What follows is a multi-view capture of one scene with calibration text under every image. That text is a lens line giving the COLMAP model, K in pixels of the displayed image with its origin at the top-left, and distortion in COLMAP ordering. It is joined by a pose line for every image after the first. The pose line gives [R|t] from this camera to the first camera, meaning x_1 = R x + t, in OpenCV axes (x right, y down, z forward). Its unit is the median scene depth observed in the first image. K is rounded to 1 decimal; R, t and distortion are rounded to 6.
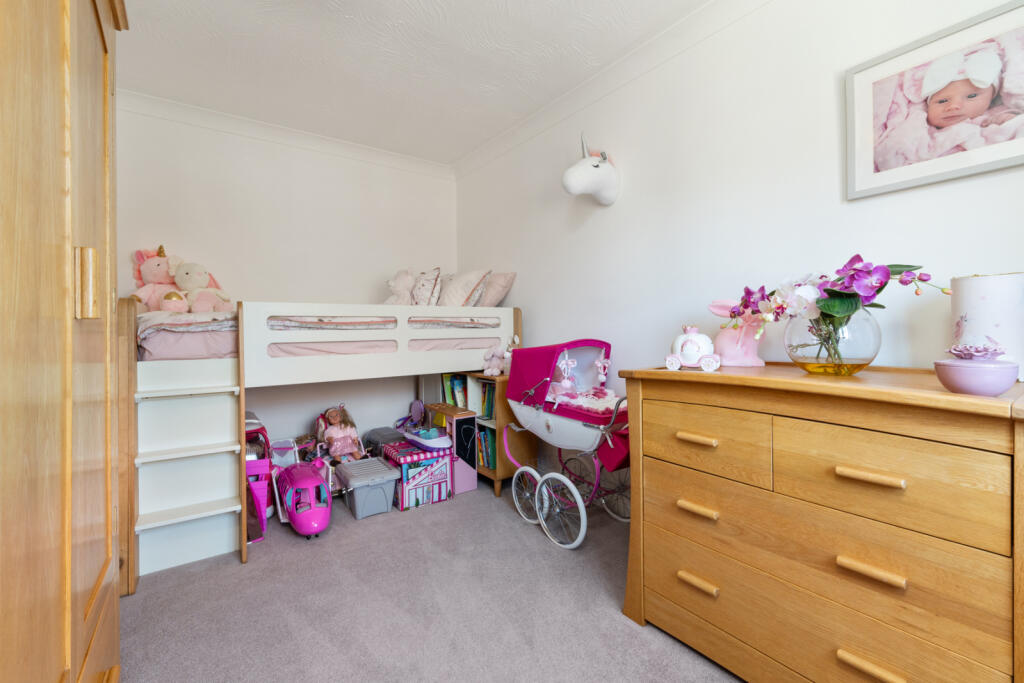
lens RADIAL K [[434.9, 0, 510.0], [0, 434.9, 329.7], [0, 0, 1]] dist [-0.000063, -0.000141]
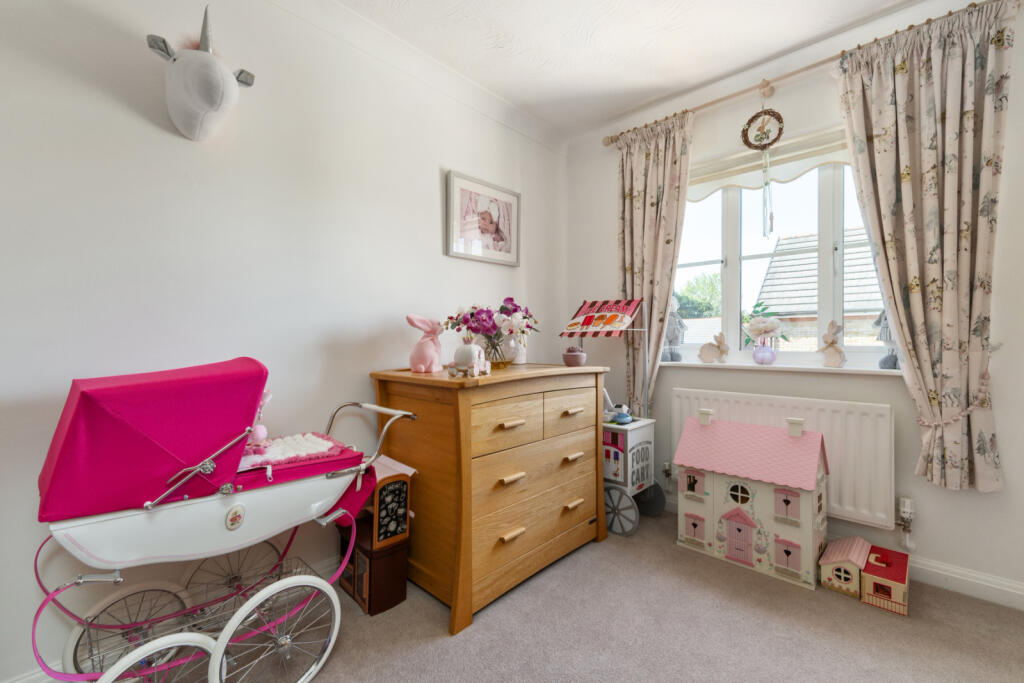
lens RADIAL K [[434.9, 0, 510.0], [0, 434.9, 329.7], [0, 0, 1]] dist [-0.000063, -0.000141]
pose [[-0.202522, 0.025449, 0.978947, -0.645908], [0.005549, 0.999676, -0.024840, 0.000944], [-0.979262, 0.000401, -0.202598, 0.954247]]
